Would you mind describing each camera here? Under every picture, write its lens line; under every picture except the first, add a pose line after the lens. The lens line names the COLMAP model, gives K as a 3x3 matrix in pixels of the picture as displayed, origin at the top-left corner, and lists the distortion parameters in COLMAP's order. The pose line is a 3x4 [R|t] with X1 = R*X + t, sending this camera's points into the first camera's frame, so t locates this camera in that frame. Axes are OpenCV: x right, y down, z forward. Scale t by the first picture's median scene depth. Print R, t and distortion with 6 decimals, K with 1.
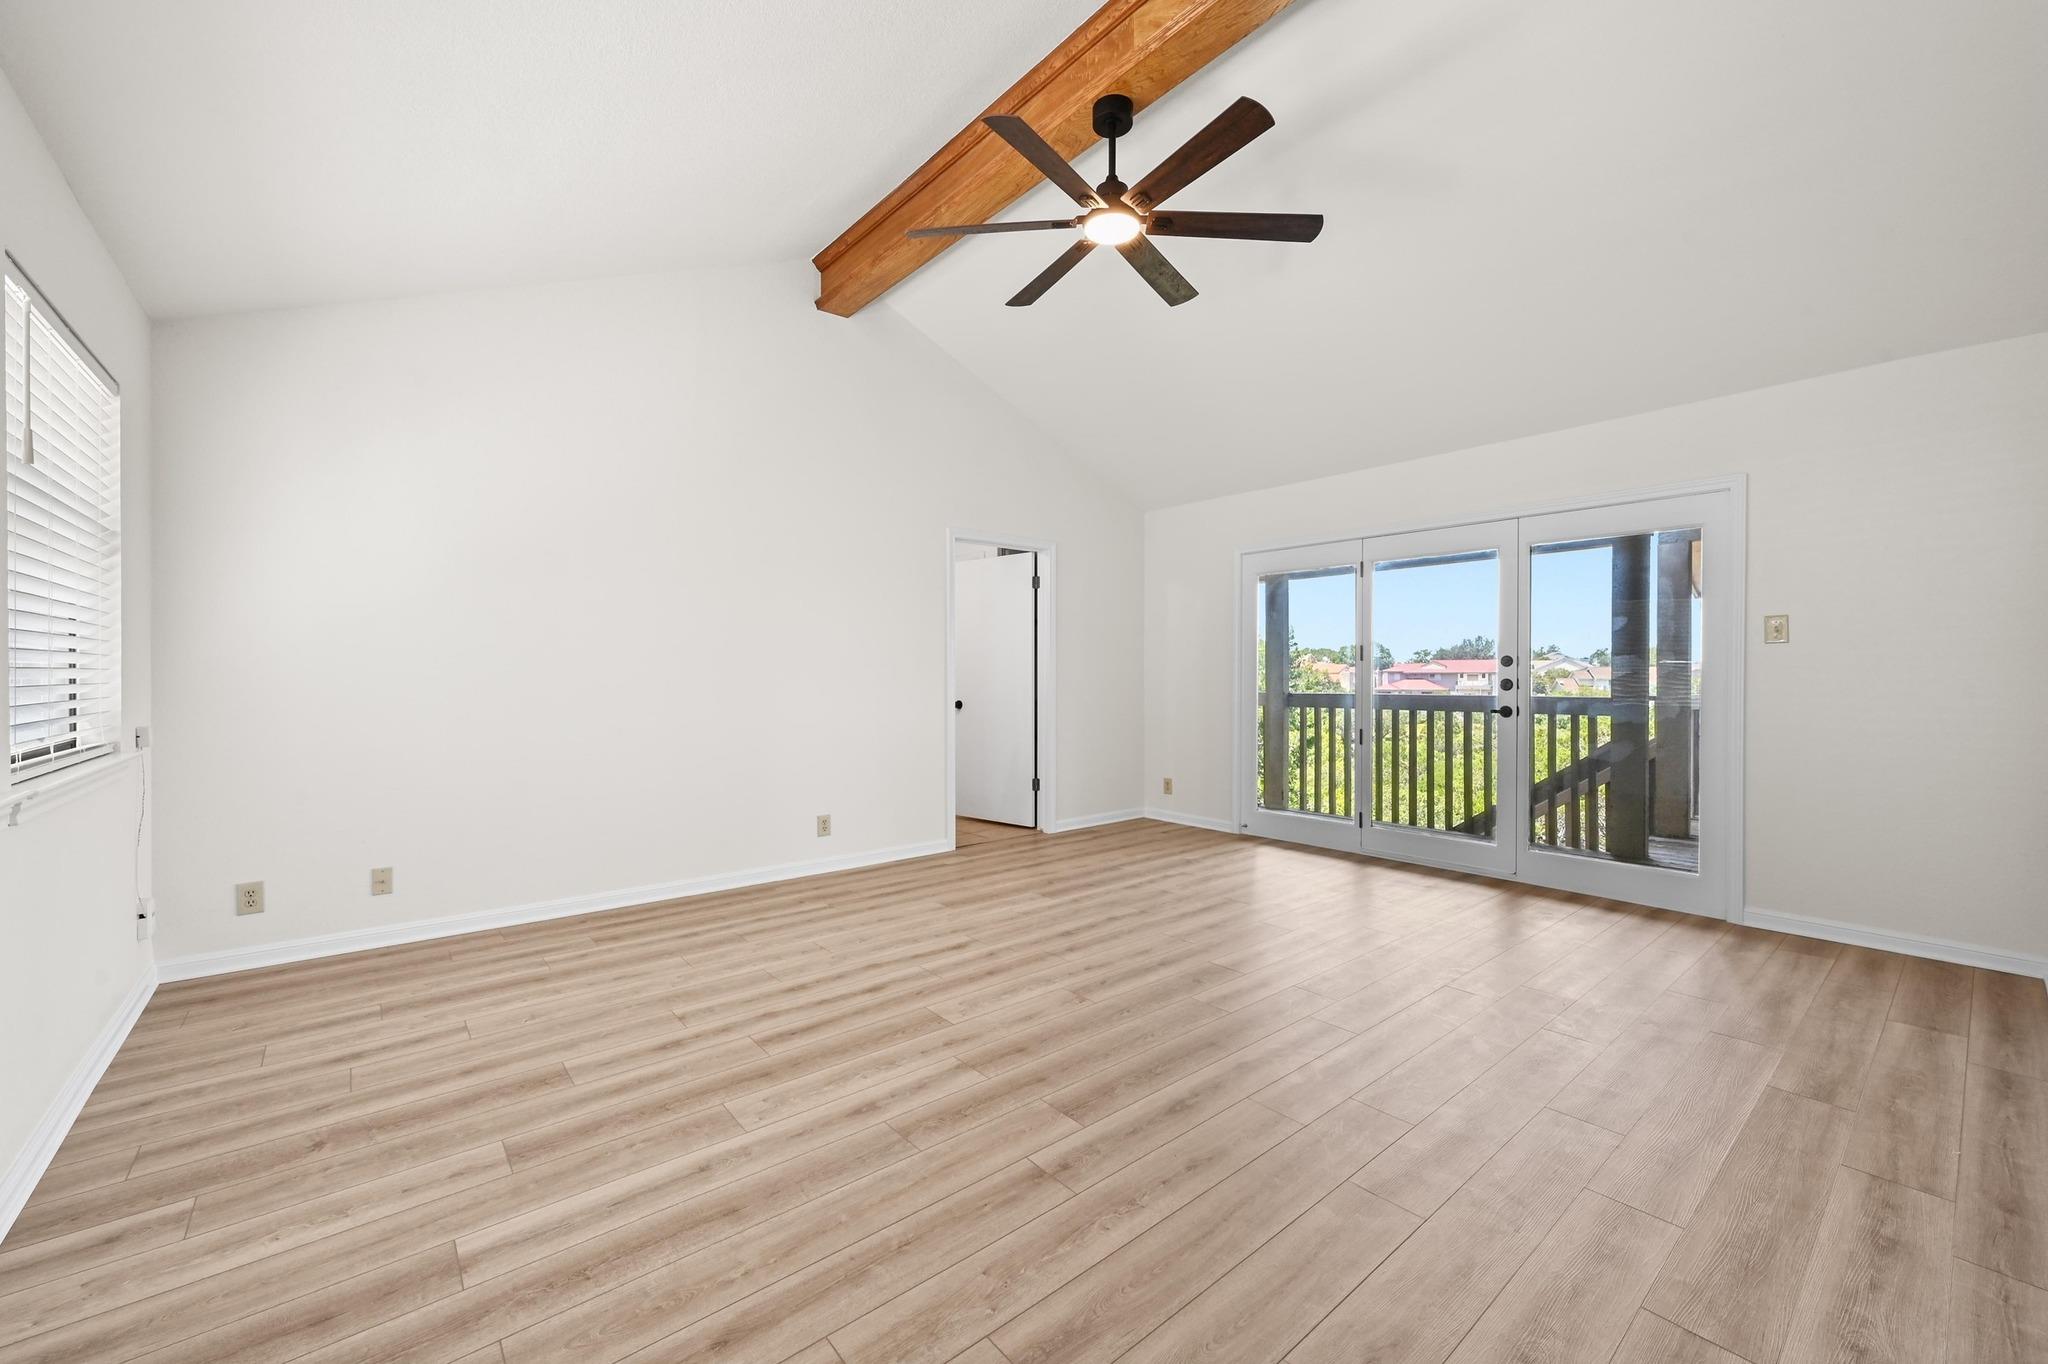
lens RADIAL K [[807.5, 0, 1027.7], [0, 807.5, 674.4], [0, 0, 1]] dist [0.000141, 0.000385]
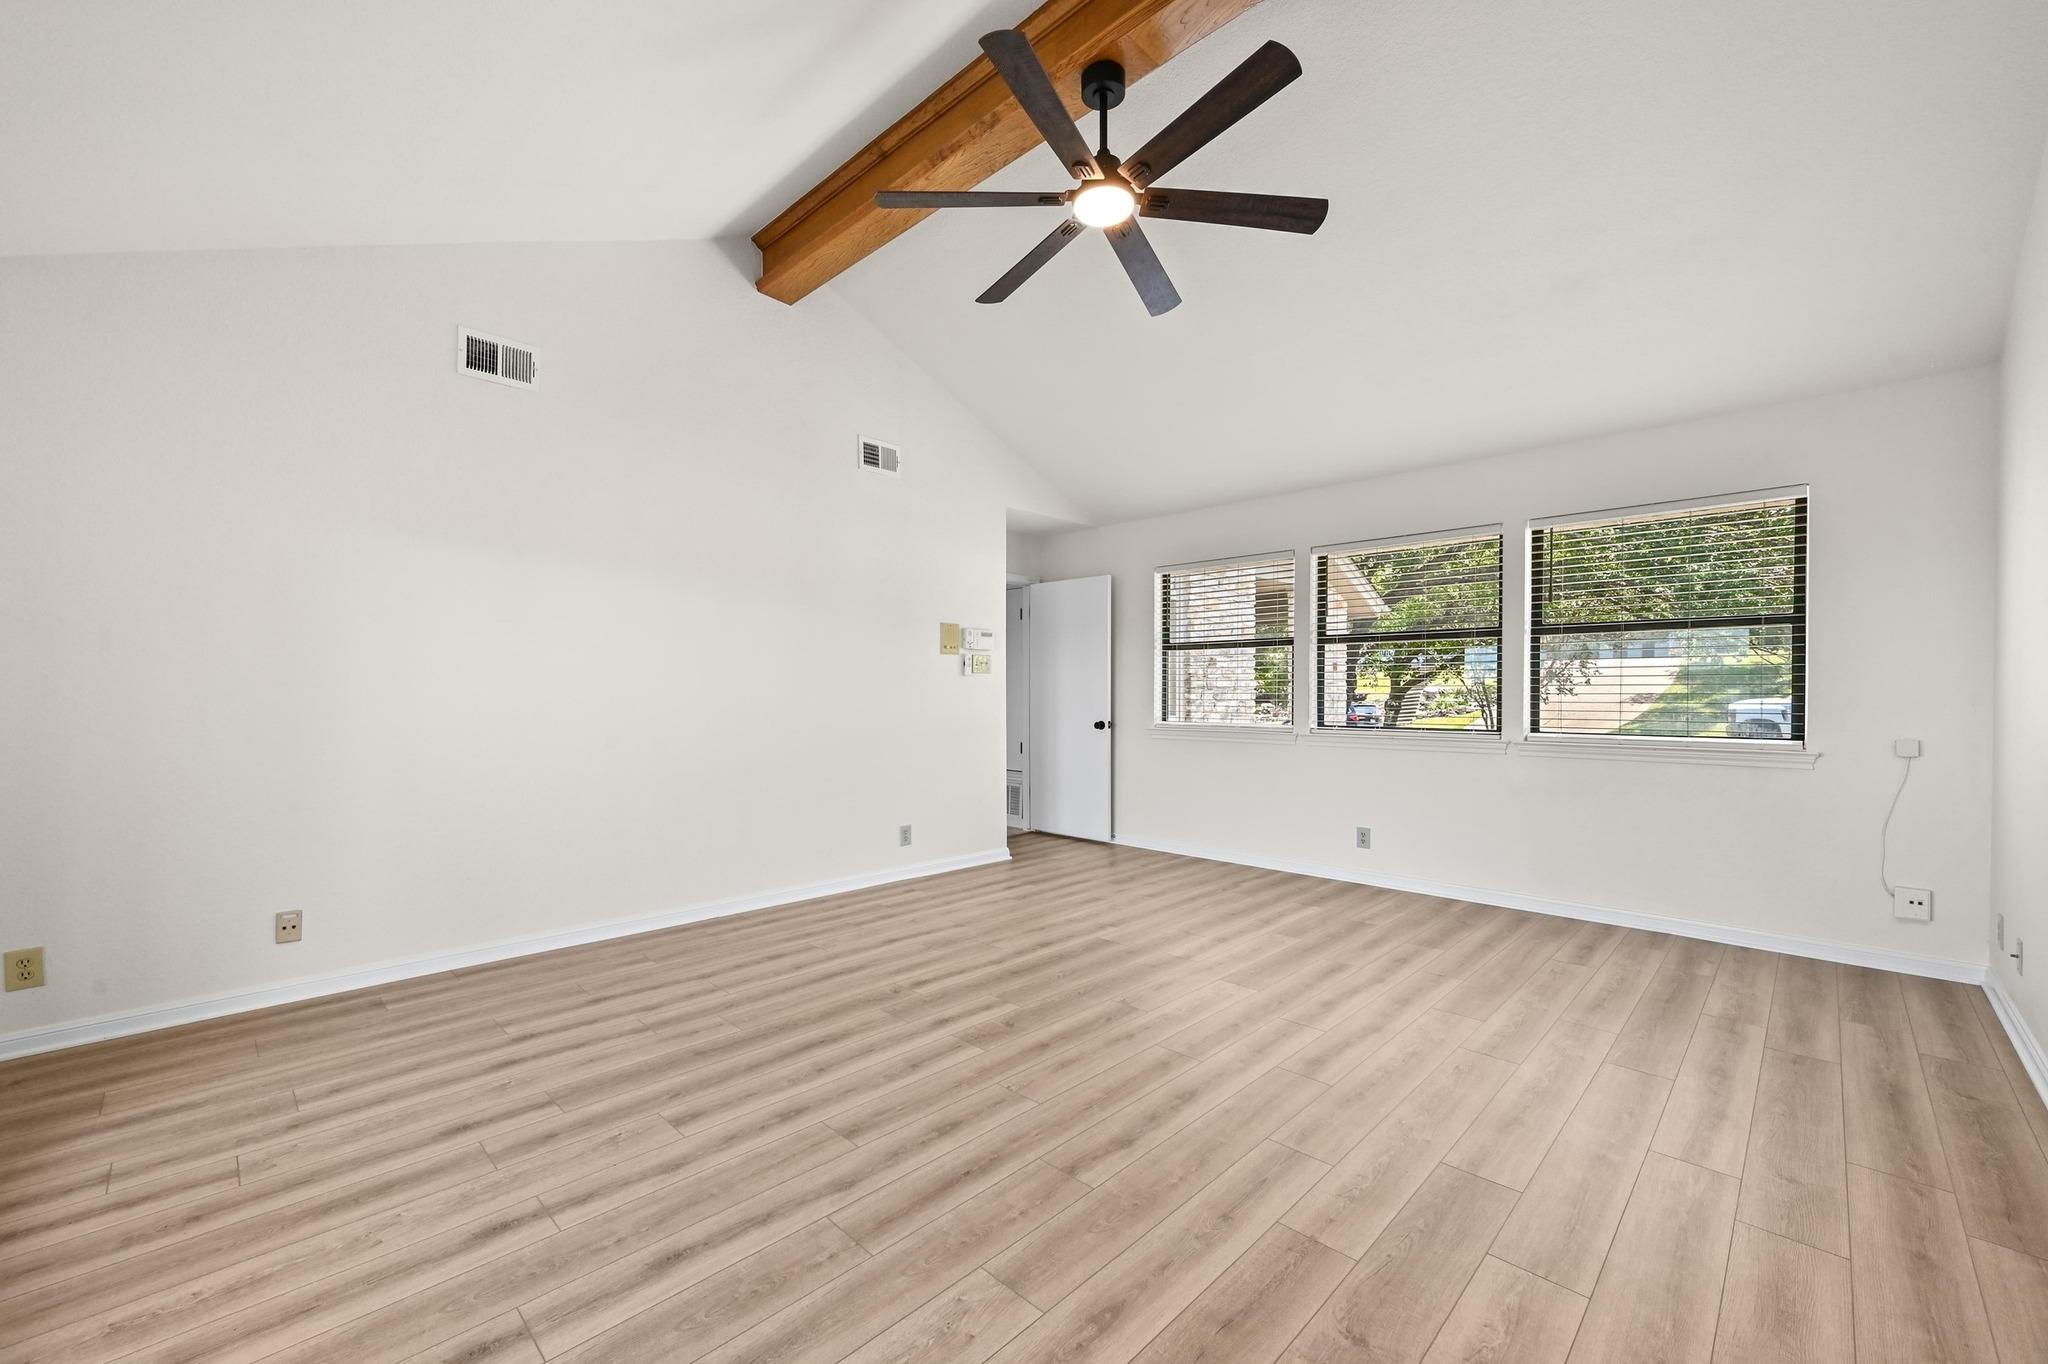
lens RADIAL K [[807.5, 0, 1027.7], [0, 807.5, 674.4], [0, 0, 1]] dist [0.000141, 0.000385]
pose [[-0.994879, -0.004147, -0.100987, 0.309082], [-0.001892, 0.999747, -0.022421, -0.000983], [0.101054, -0.022115, -0.994635, 2.101603]]
